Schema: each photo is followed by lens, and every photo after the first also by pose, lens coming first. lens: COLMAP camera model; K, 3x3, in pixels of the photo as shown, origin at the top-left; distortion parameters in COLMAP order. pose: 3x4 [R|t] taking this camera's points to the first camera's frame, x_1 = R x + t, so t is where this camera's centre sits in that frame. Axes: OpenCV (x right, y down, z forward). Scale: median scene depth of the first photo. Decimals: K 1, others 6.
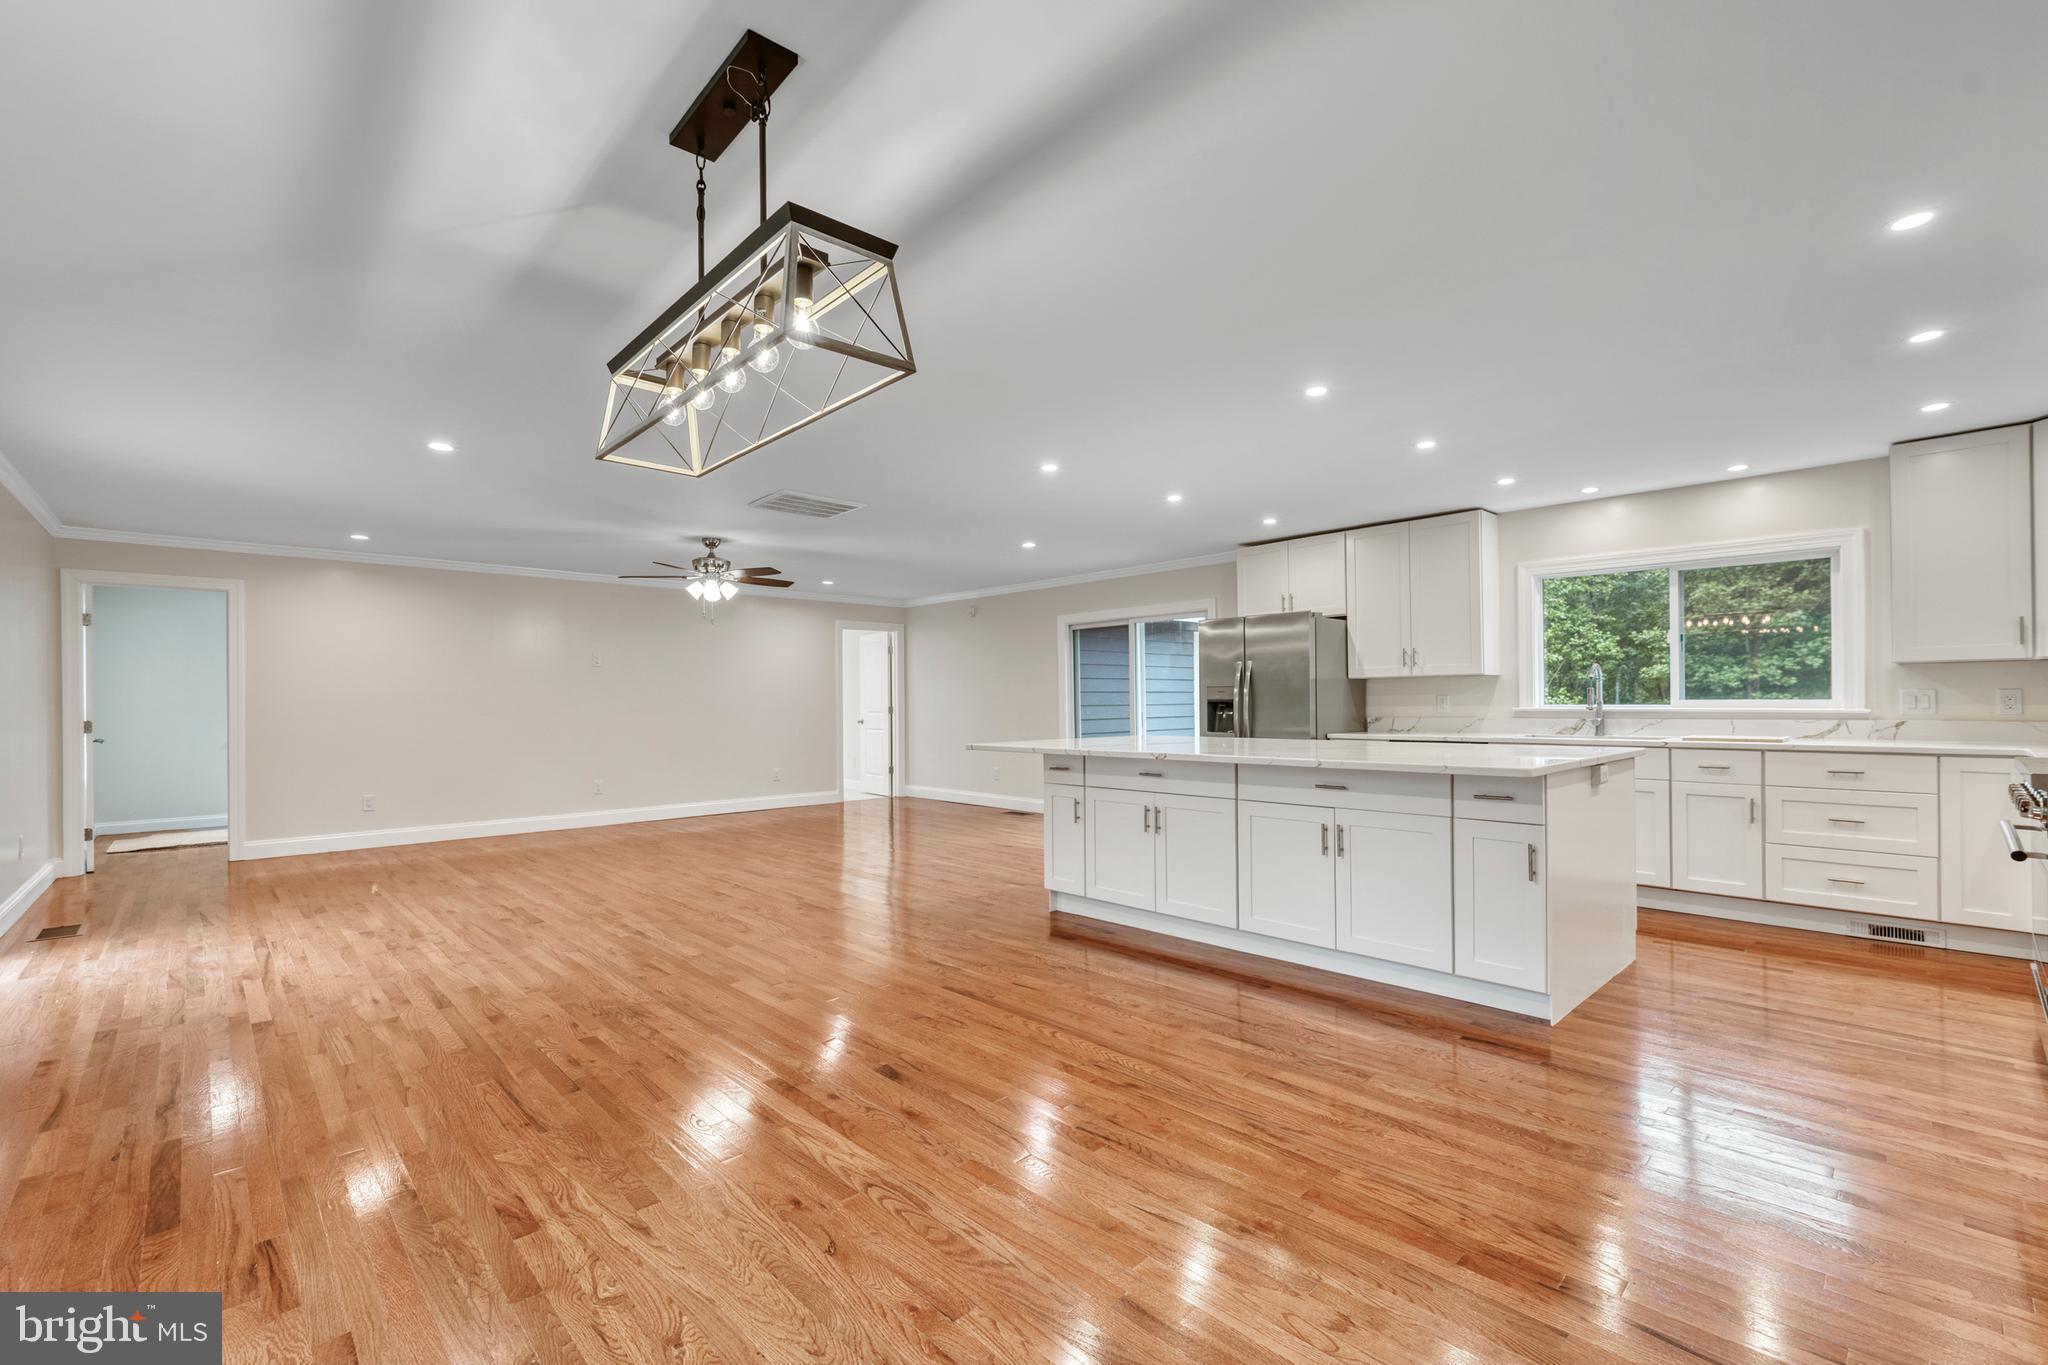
lens RADIAL K [[870.8, 0, 1030.7], [0, 870.8, 699.4], [0, 0, 1]] dist [0.001242, 0.000541]
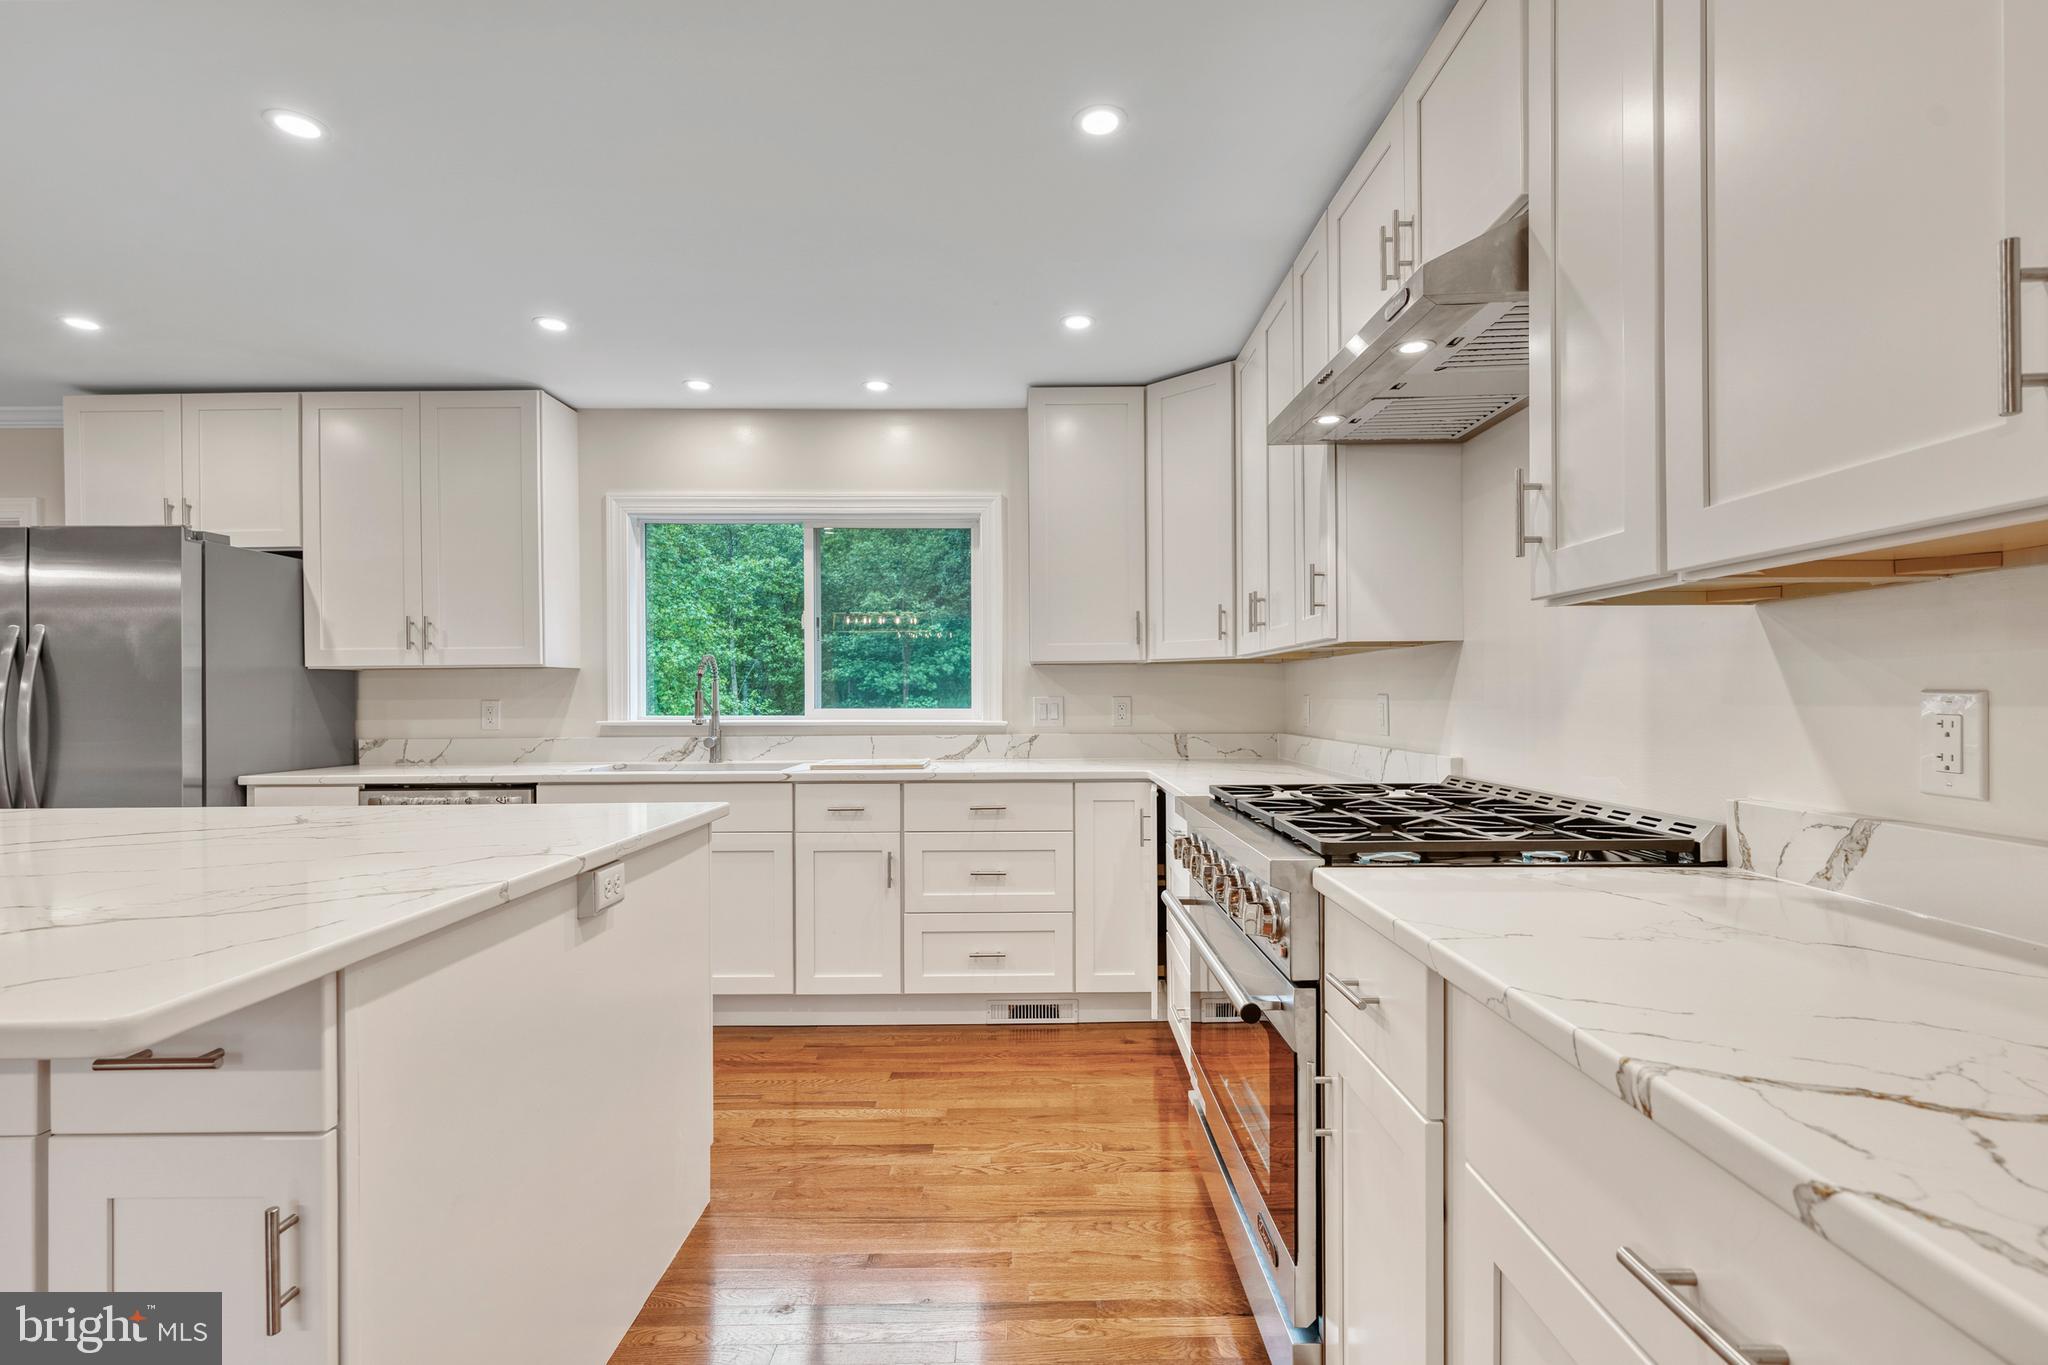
lens RADIAL K [[960.1, 0, 1026.2], [0, 960.1, 688.5], [0, 0, 1]] dist [0.001612, 0.000398]
pose [[0.686594, 0.011606, 0.726948, 0.313851], [-0.002038, 0.999899, -0.014040, -0.005678], [-0.727038, 0.008158, 0.686549, 0.359043]]
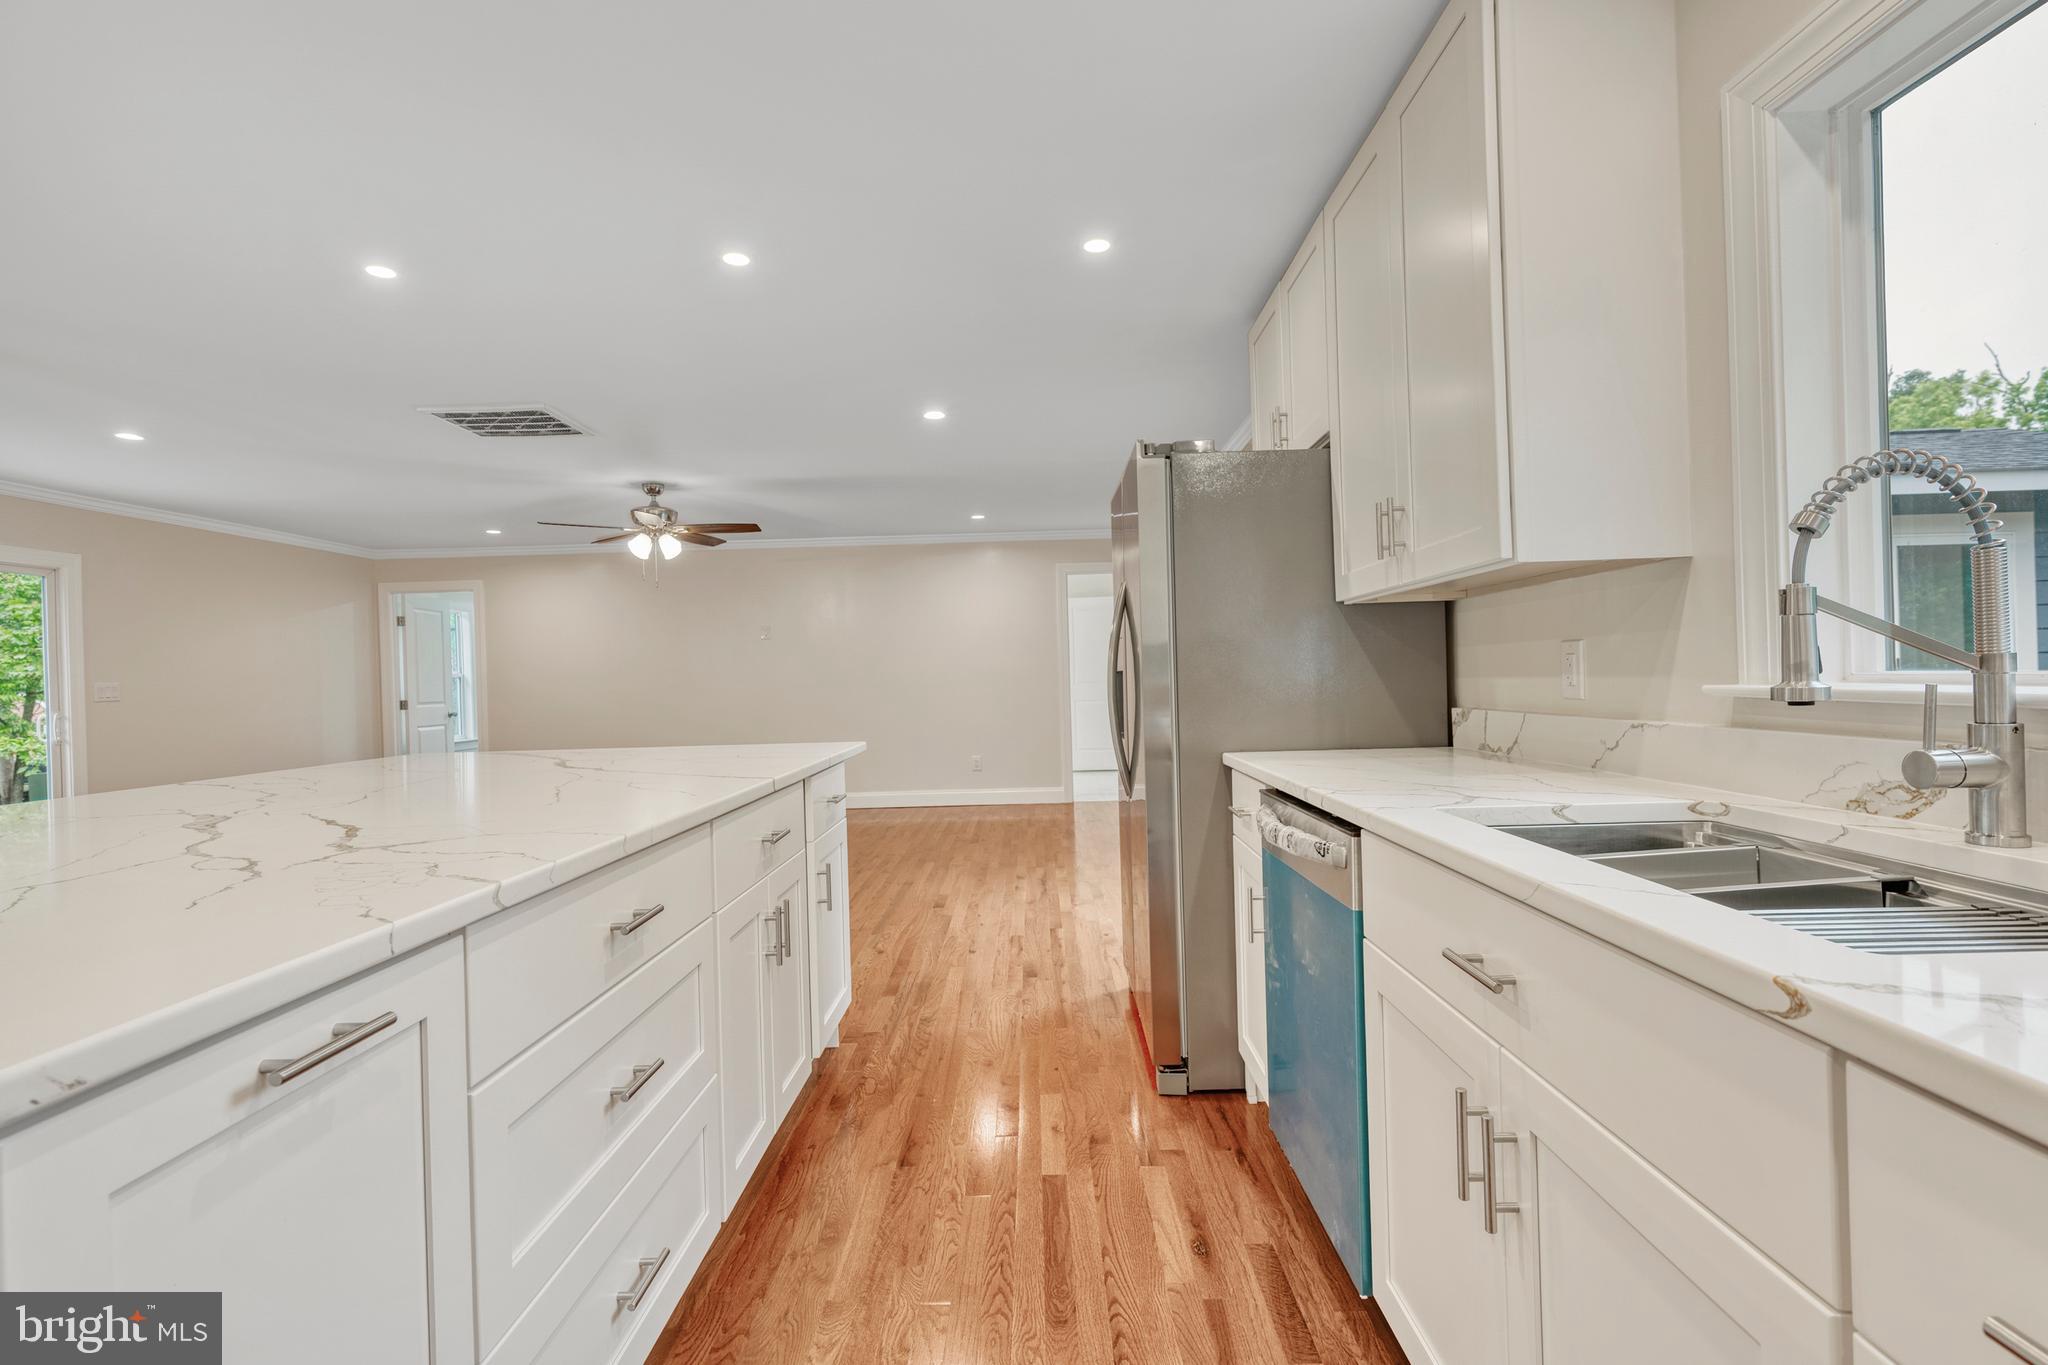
lens RADIAL K [[960.1, 0, 1026.2], [0, 960.1, 688.5], [0, 0, 1]] dist [0.001612, 0.000398]
pose [[0.707988, -0.002680, -0.706219, 0.729118], [0.024485, 0.999485, 0.020753, 0.000384], [0.705799, -0.031985, 0.707689, 0.808499]]
